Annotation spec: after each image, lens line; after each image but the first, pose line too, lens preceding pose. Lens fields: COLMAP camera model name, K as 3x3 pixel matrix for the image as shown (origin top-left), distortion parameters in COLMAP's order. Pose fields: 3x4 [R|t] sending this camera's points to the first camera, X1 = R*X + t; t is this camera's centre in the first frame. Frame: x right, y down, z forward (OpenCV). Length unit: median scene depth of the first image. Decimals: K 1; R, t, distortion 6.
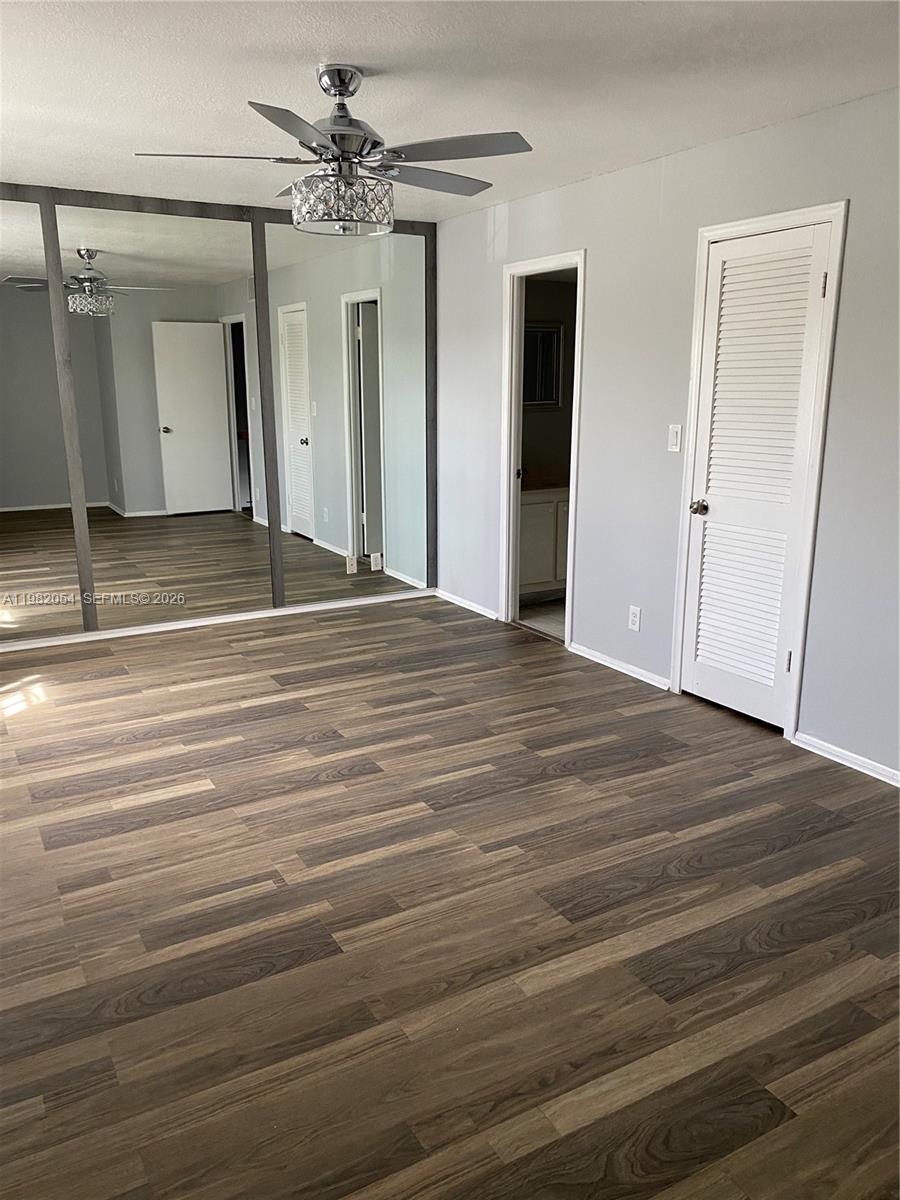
lens RADIAL K [[924.9, 0, 446.0], [0, 924.9, 599.9], [0, 0, 1]] dist [0.055106, -0.038690]
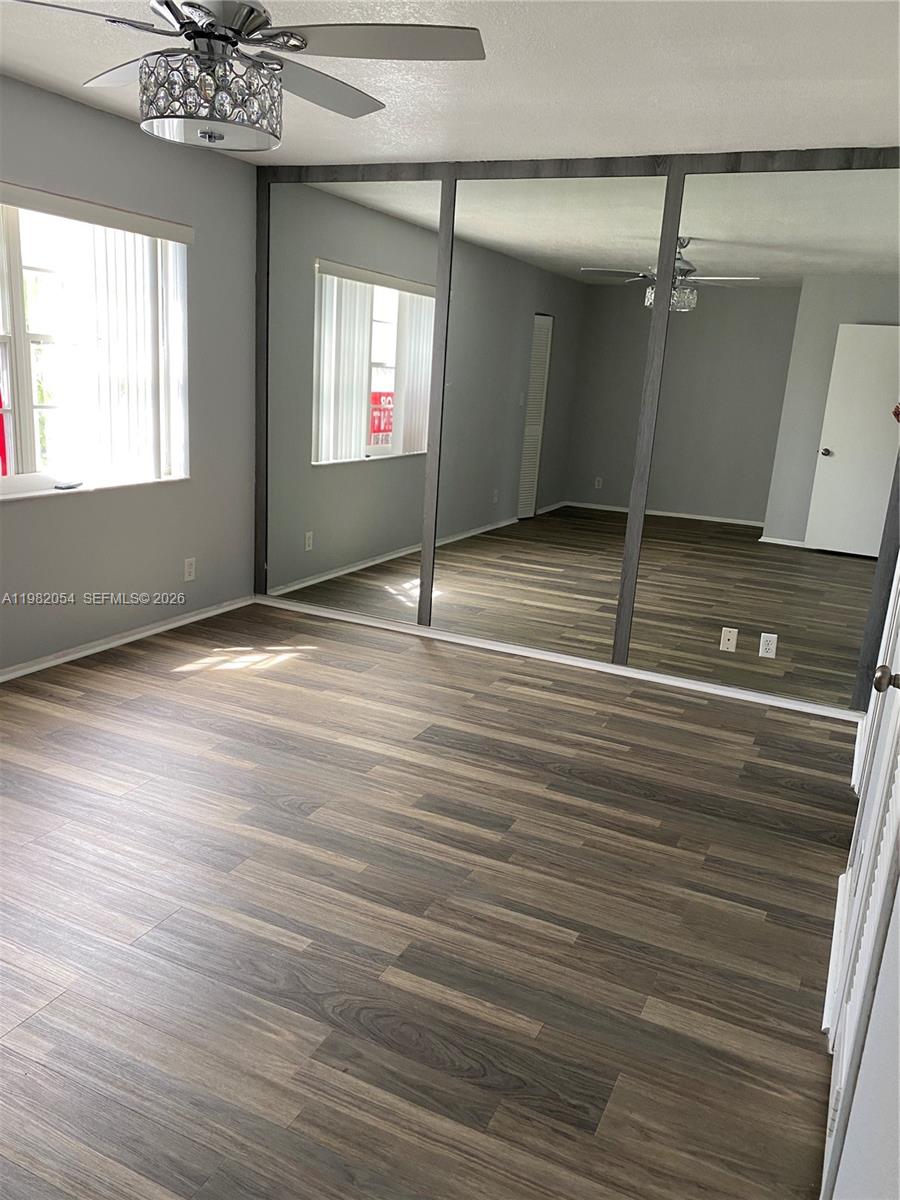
lens RADIAL K [[924.9, 0, 449.8], [0, 924.9, 602.3], [0, 0, 1]] dist [0.055106, -0.038690]
pose [[0.573488, 0.243488, -0.782192, 0.419858], [-0.256932, 0.960093, 0.110488, -0.113498], [0.777880, 0.137607, 0.613162, 0.473383]]
